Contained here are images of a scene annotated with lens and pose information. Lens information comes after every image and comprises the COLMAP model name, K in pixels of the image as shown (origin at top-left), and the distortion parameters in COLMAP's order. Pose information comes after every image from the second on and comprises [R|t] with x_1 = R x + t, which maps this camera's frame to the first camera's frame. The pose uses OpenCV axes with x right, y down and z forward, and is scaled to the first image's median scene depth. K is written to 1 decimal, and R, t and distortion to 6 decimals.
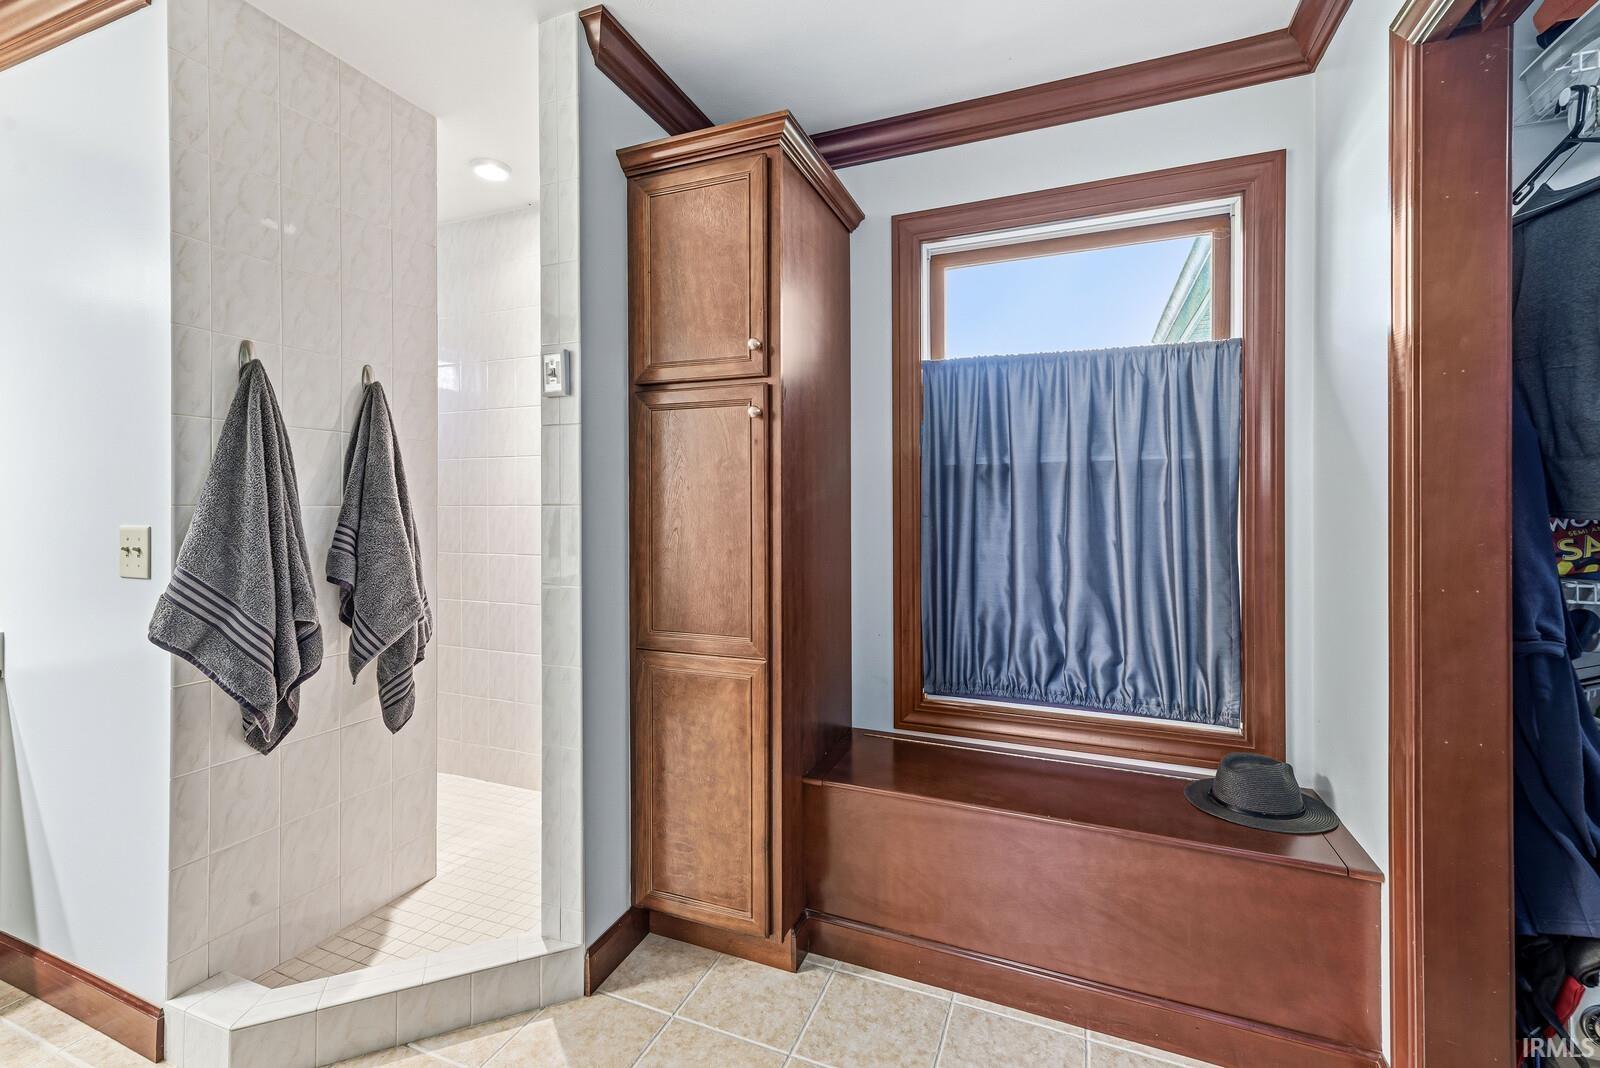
lens RADIAL K [[692.6, 0, 791.7], [0, 692.6, 509.0], [0, 0, 1]] dist [0.001366, 0.000013]
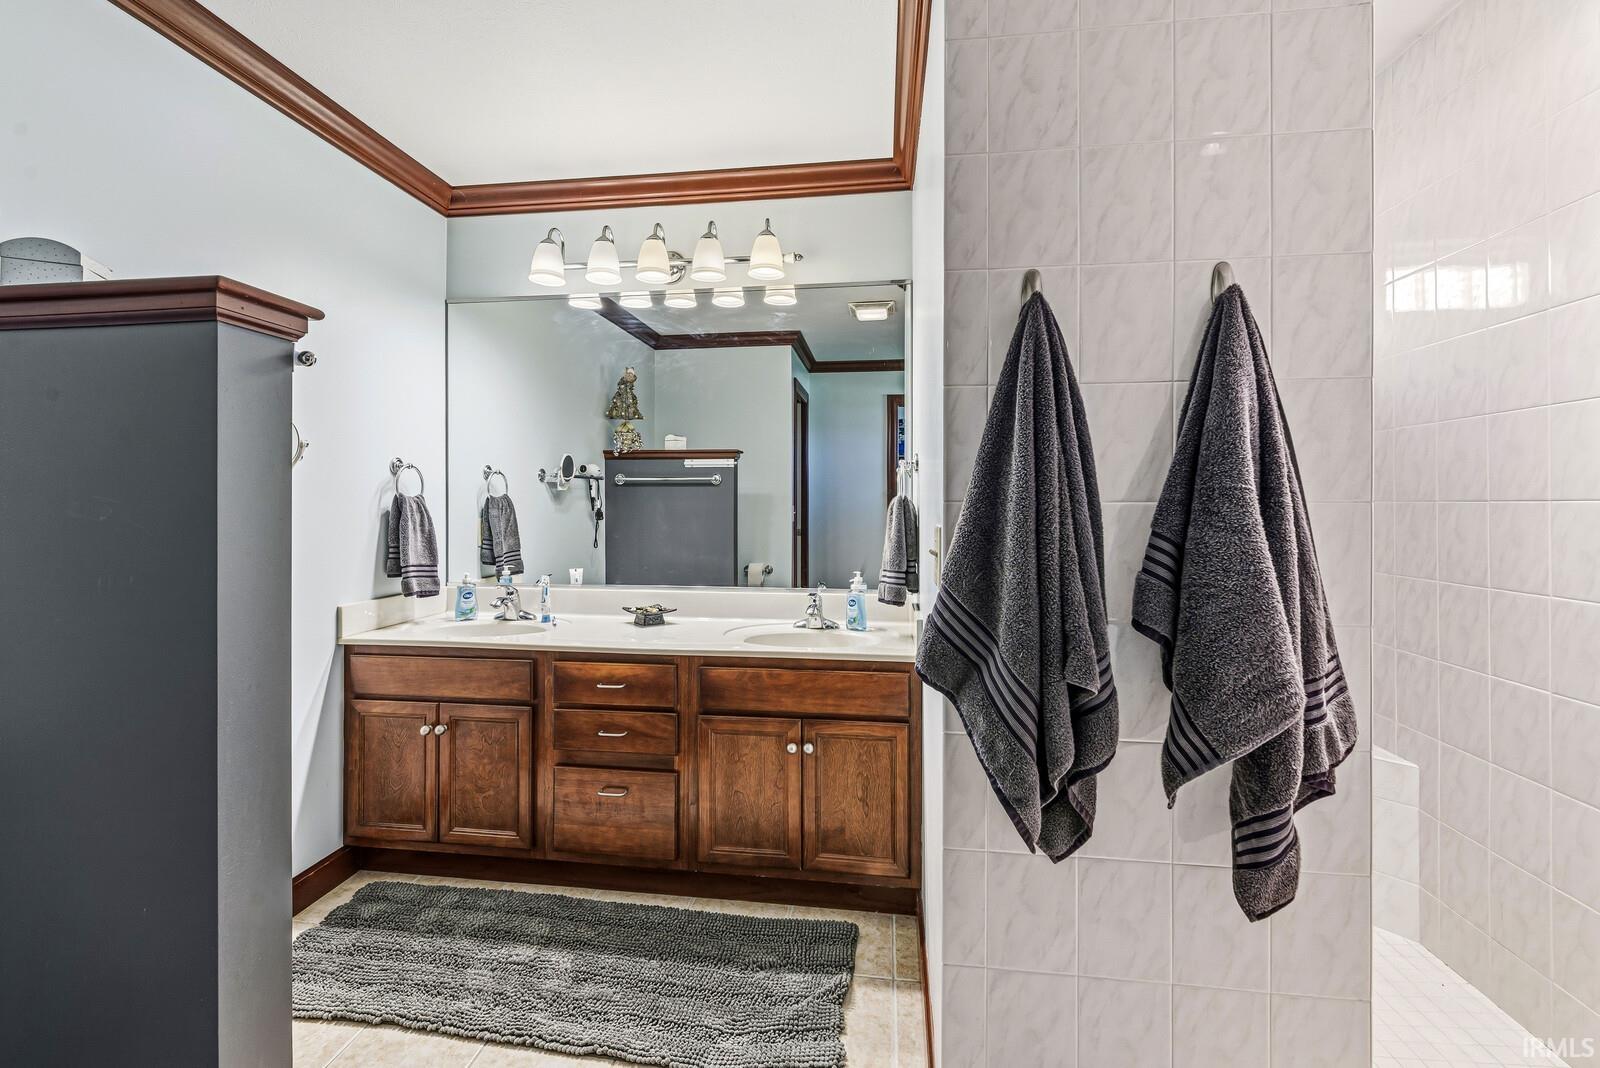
lens RADIAL K [[692.6, 0, 791.7], [0, 692.6, 509.0], [0, 0, 1]] dist [0.001366, 0.000013]
pose [[0.258126, 0.002425, -0.966108, -0.152075], [-0.004273, 0.999990, 0.001369, 0.002098], [0.966102, 0.003775, 0.258134, 0.542713]]
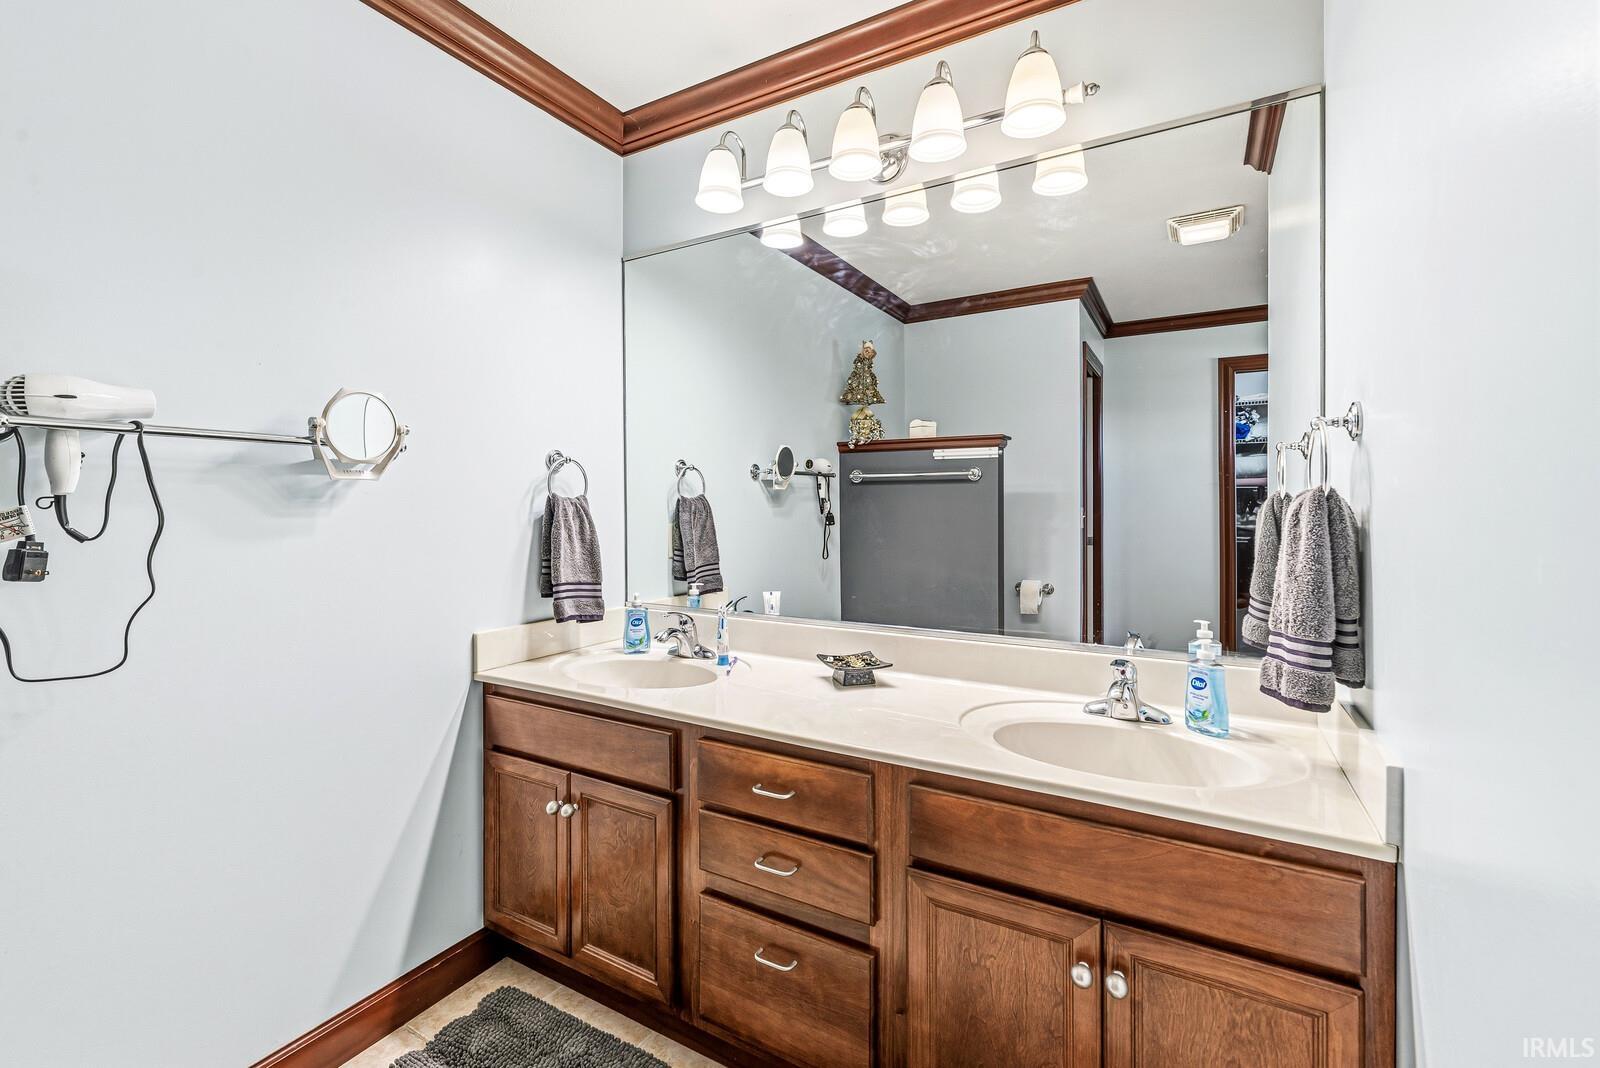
lens RADIAL K [[692.6, 0, 791.7], [0, 692.6, 509.0], [0, 0, 1]] dist [0.001366, 0.000013]
pose [[-0.132847, -0.000308, -0.991137, -0.421472], [-0.003440, 0.999994, 0.000151, 0.000618], [0.991131, 0.003429, -0.132847, 0.614618]]
